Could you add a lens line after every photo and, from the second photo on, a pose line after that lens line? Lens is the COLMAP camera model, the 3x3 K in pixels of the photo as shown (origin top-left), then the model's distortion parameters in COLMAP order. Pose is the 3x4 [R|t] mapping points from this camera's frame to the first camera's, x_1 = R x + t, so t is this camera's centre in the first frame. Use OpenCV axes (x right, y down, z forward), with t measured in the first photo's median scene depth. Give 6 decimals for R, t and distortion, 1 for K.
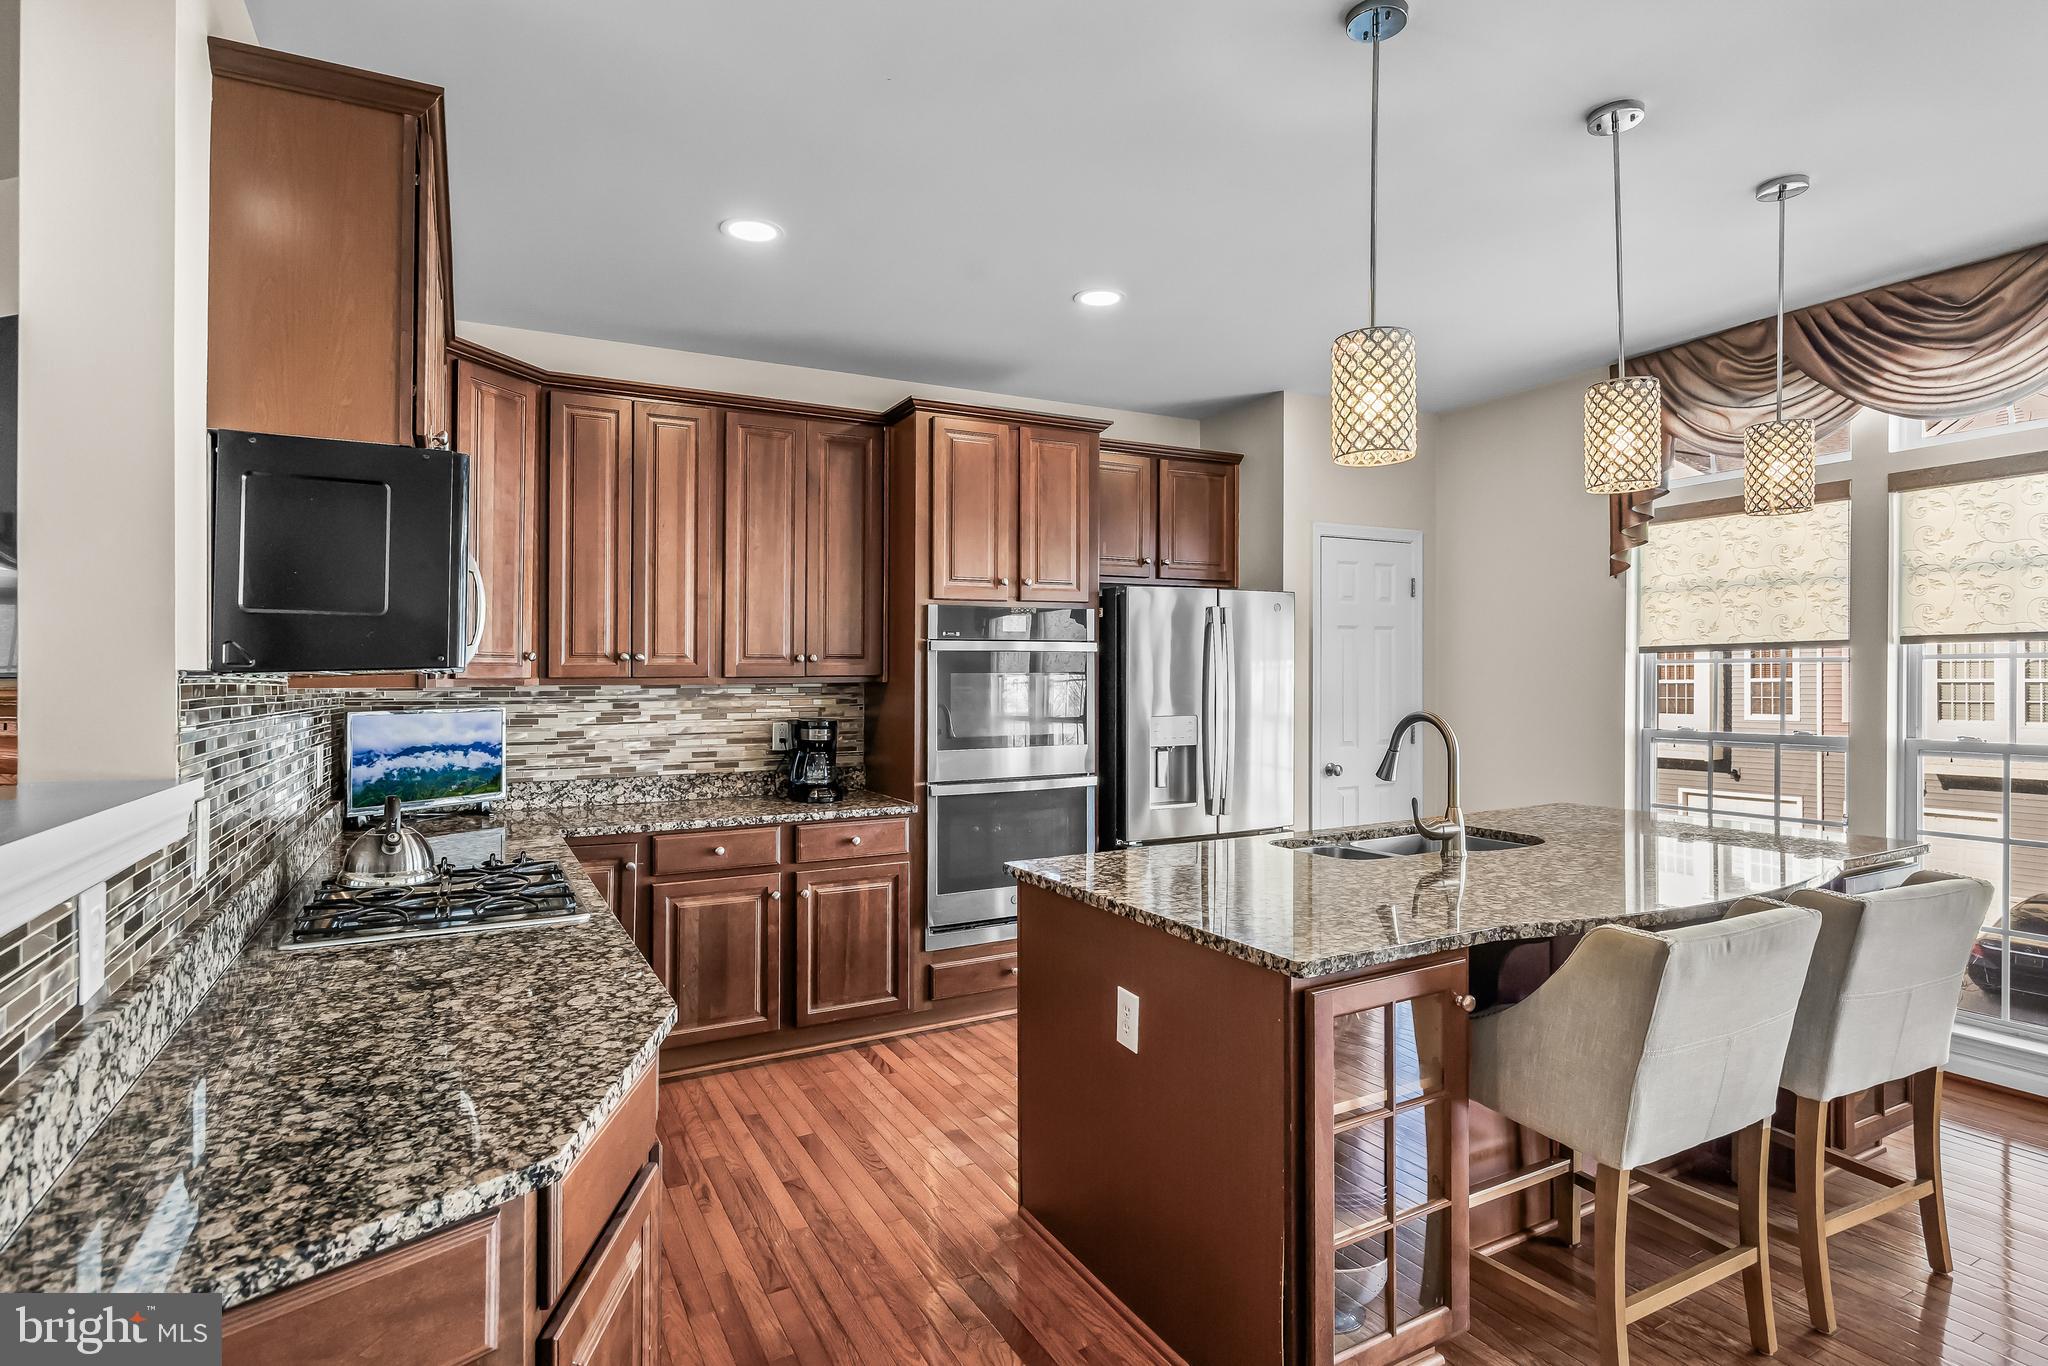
lens RADIAL K [[1035.6, 0, 1022.9], [0, 1035.6, 667.5], [0, 0, 1]] dist [-0.000349, -0.000361]
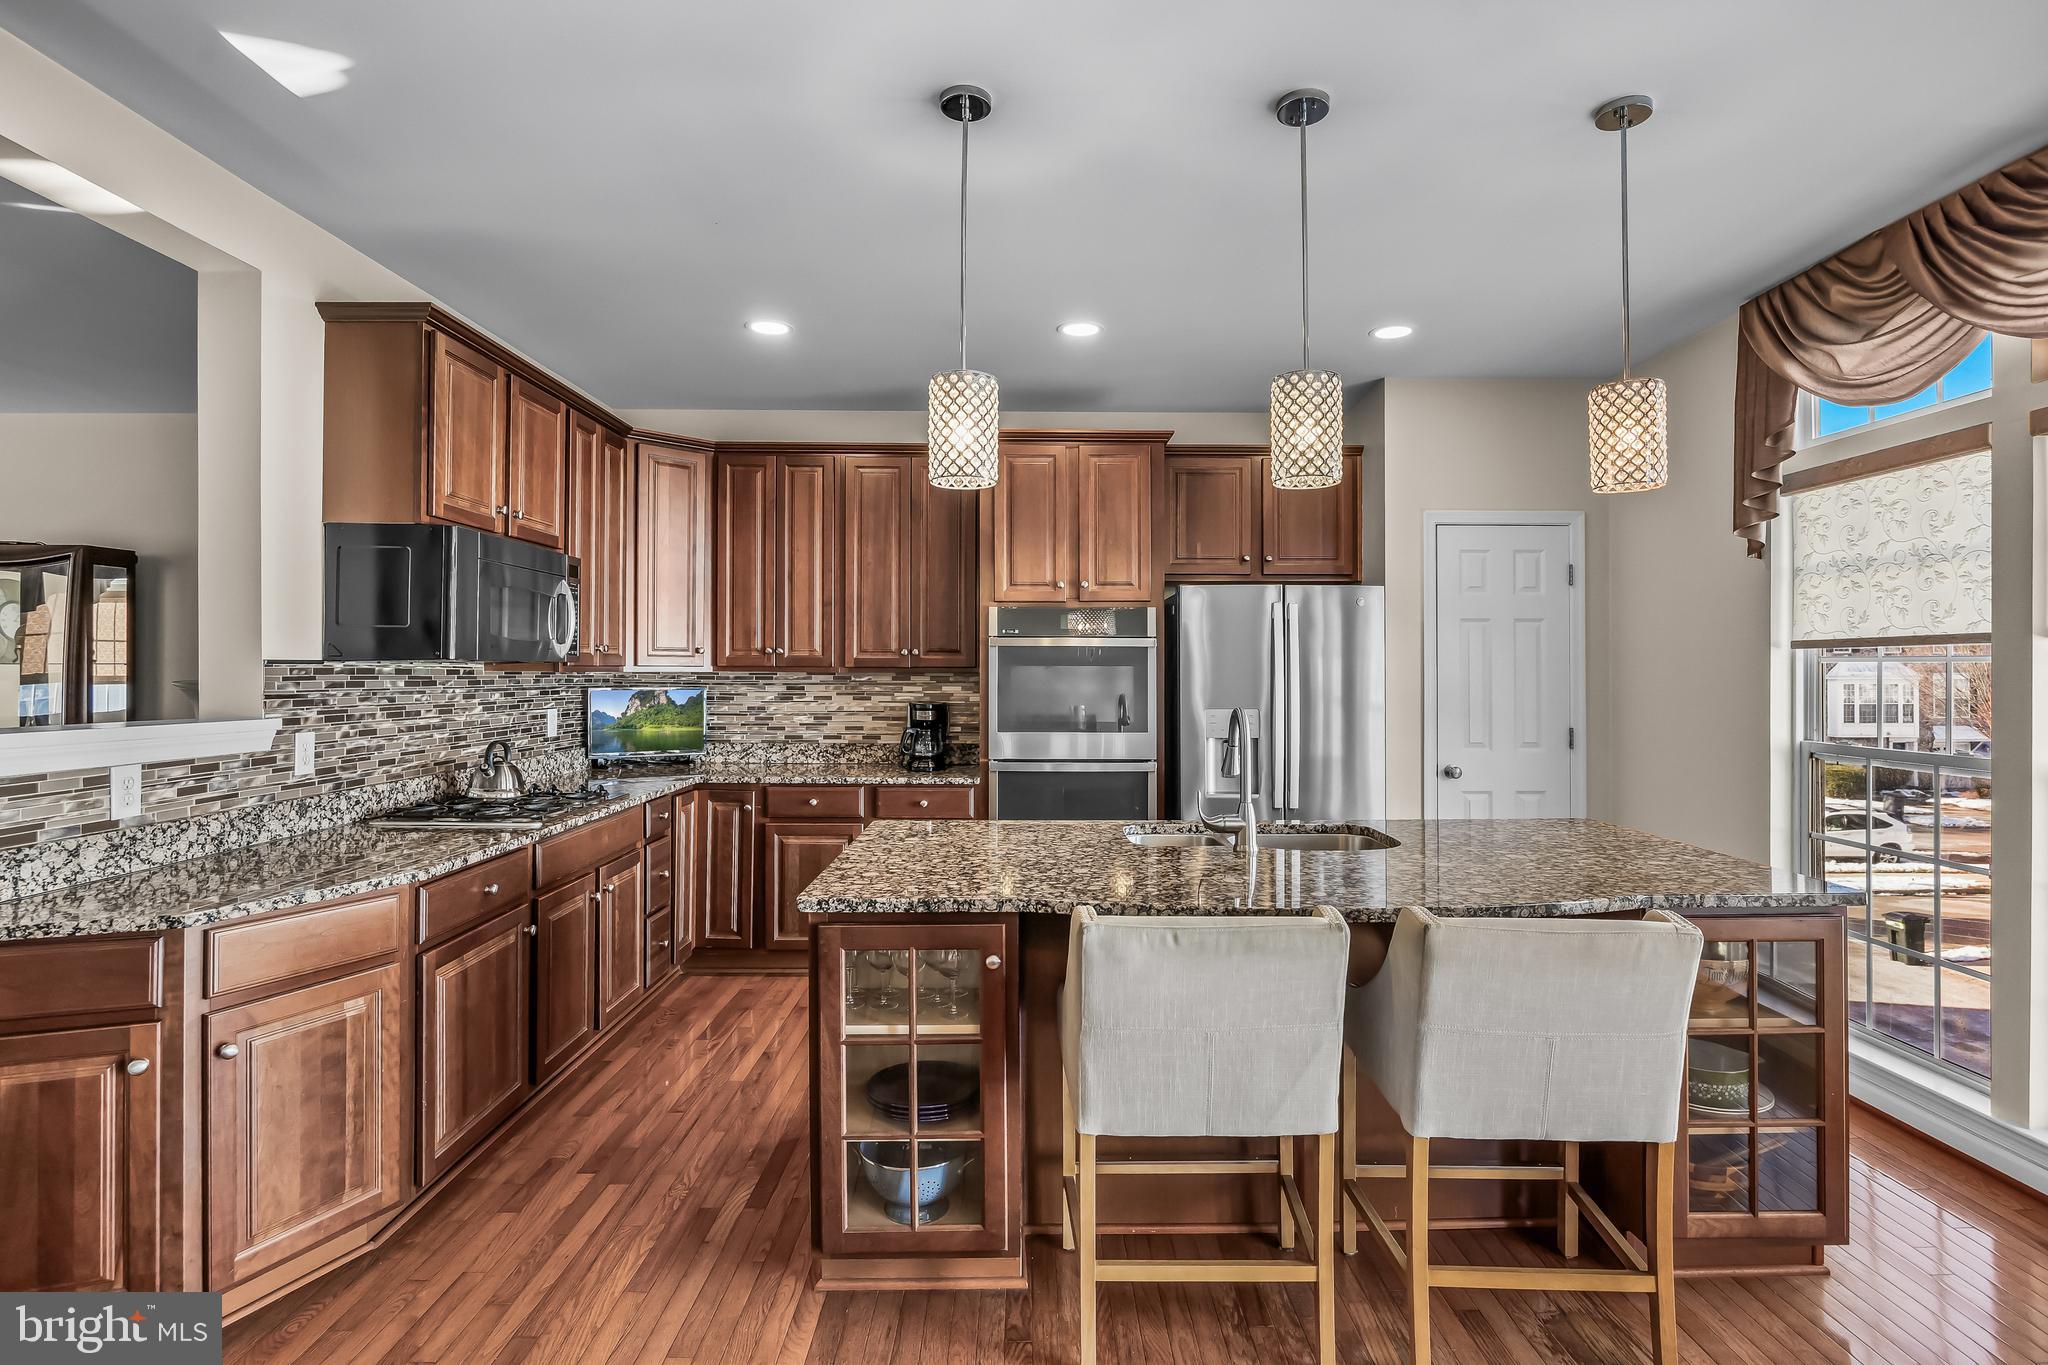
lens RADIAL K [[1004.4, 0, 1033.0], [0, 1004.4, 651.0], [0, 0, 1]] dist [-0.004962, -0.000606]
pose [[0.884790, 0.002694, -0.465983, 0.478379], [-0.005567, 0.999973, -0.004789, -0.005586], [0.465957, 0.006831, 0.884781, 0.021044]]
